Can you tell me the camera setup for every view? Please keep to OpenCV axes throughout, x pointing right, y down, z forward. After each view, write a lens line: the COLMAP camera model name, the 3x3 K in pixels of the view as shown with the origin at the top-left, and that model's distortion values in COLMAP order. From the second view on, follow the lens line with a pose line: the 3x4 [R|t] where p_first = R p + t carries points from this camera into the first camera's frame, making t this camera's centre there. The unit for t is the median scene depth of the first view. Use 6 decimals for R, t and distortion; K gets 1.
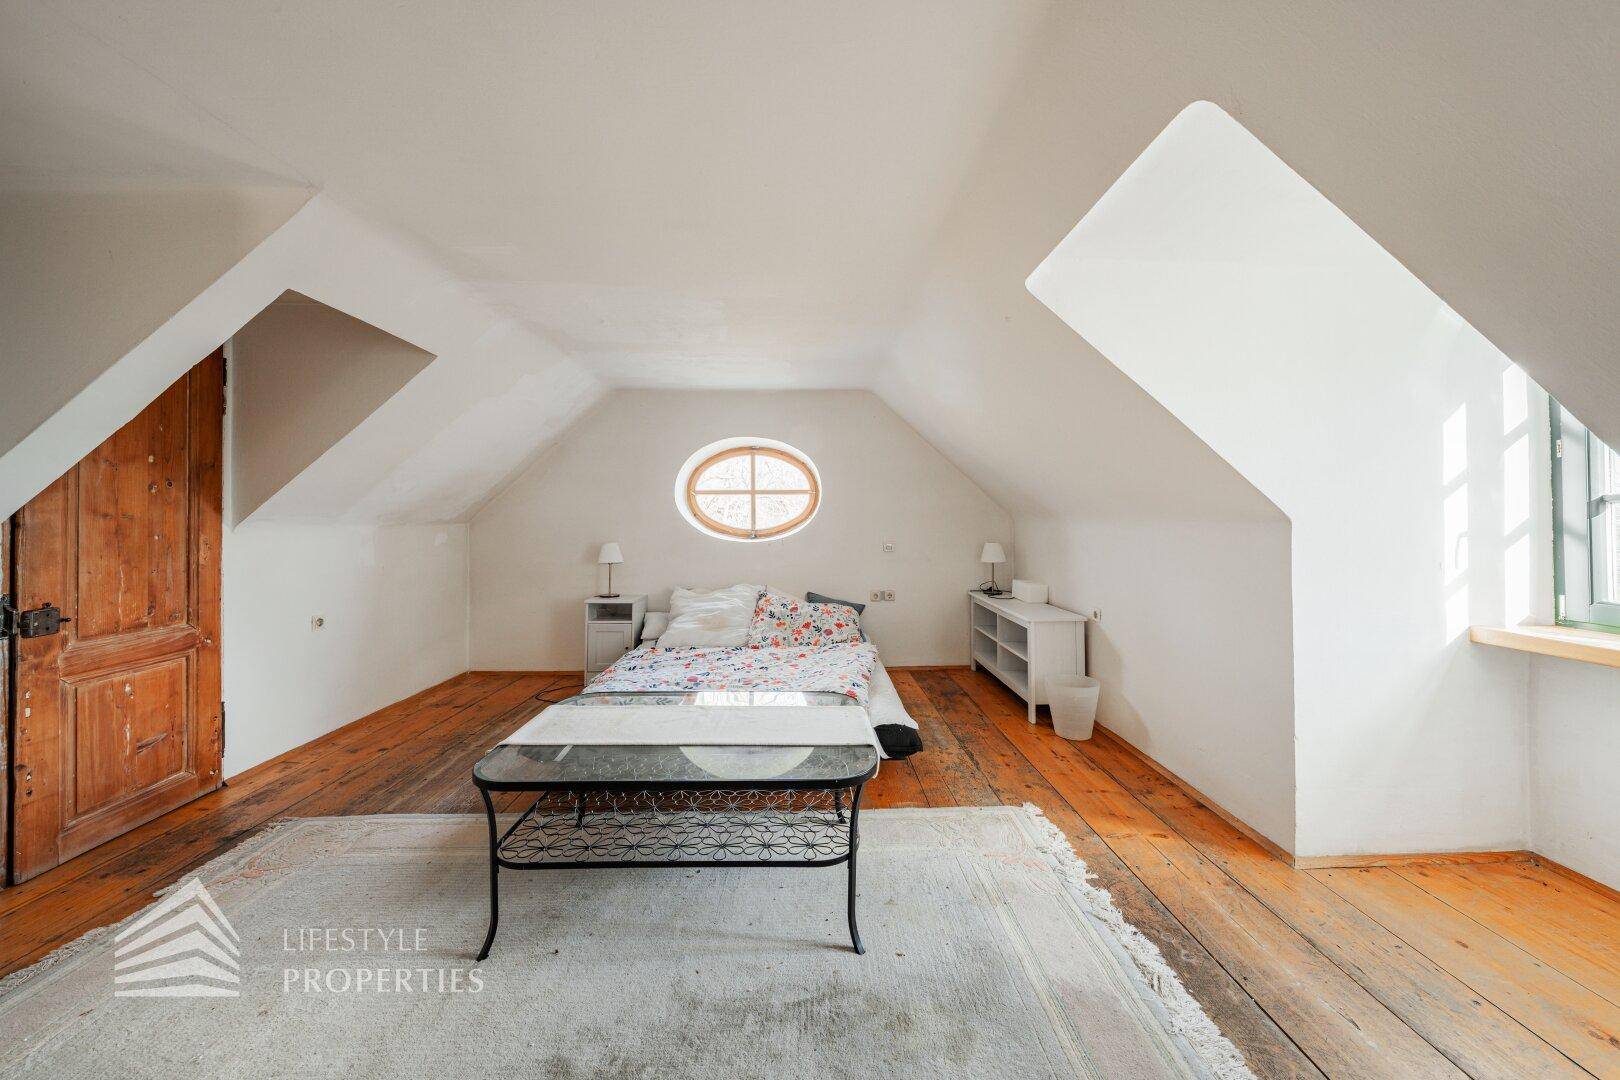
lens RADIAL K [[583.5, 0, 809.0], [0, 583.5, 515.2], [0, 0, 1]] dist [-0.001072, -0.000223]
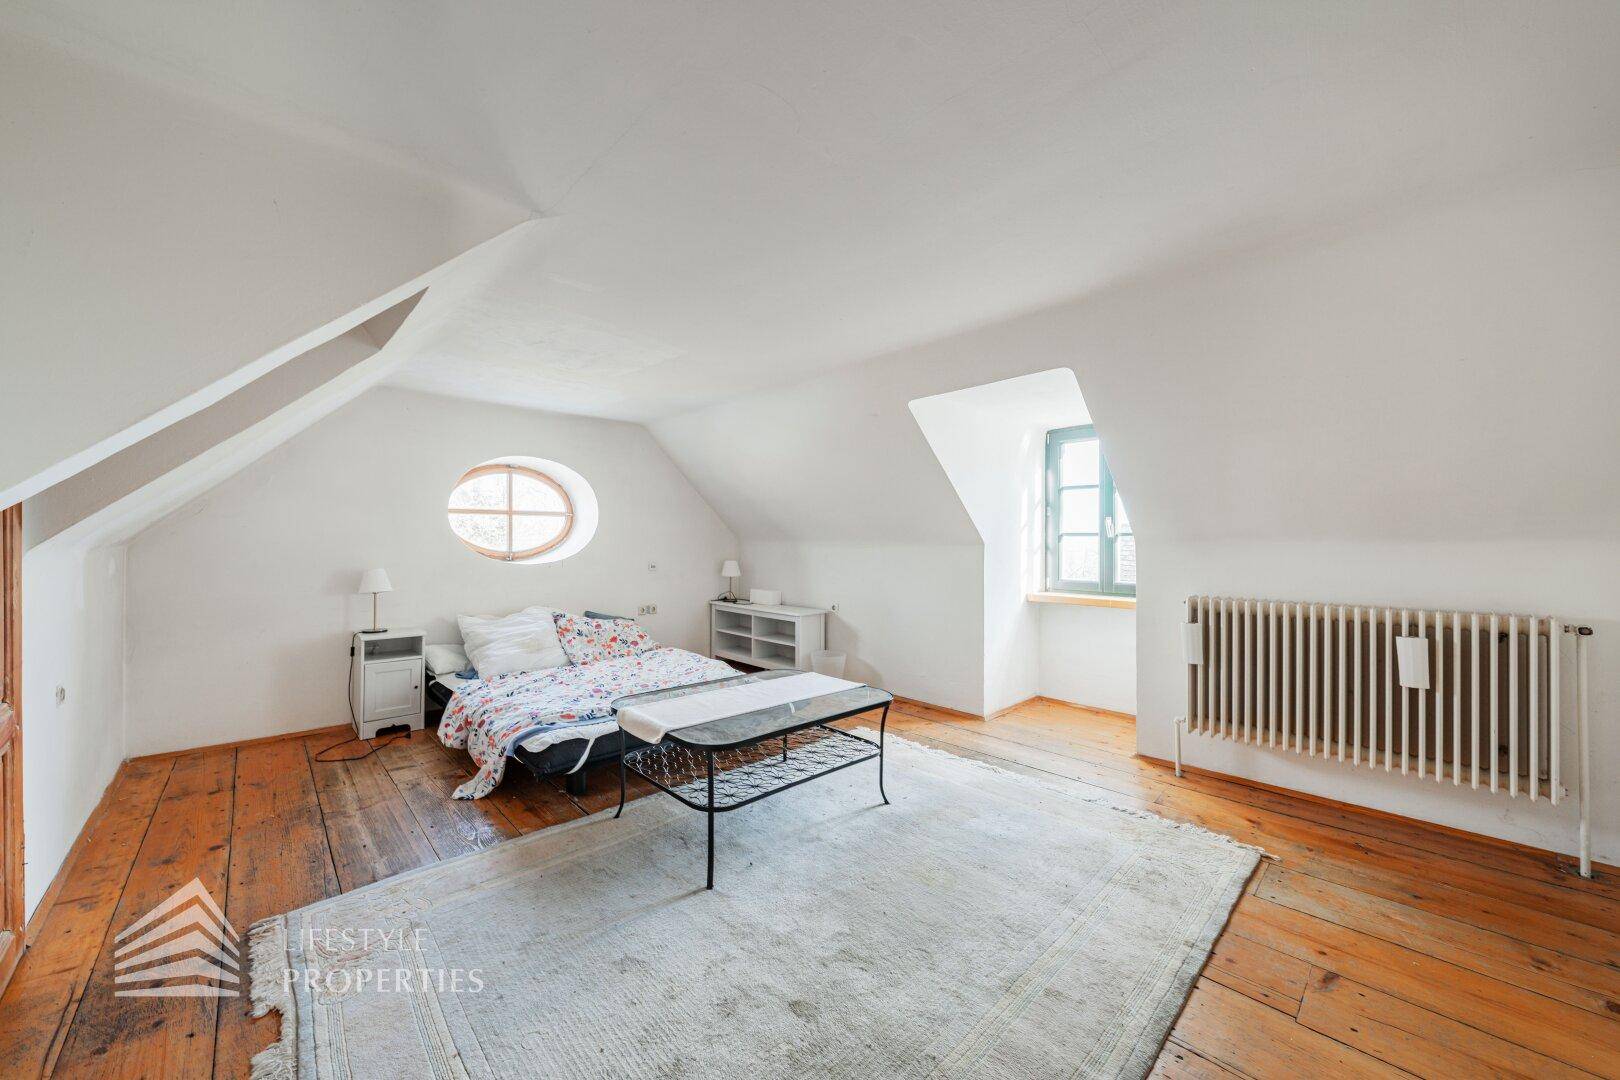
lens RADIAL K [[551.0, 0, 815.7], [0, 551.0, 540.3], [0, 0, 1]] dist [0.000103, -0.000113]
pose [[0.763594, 0.005911, 0.645670, -0.382677], [-0.009311, 0.999955, 0.001857, -0.000157], [-0.645630, -0.007430, 0.763614, -0.019583]]
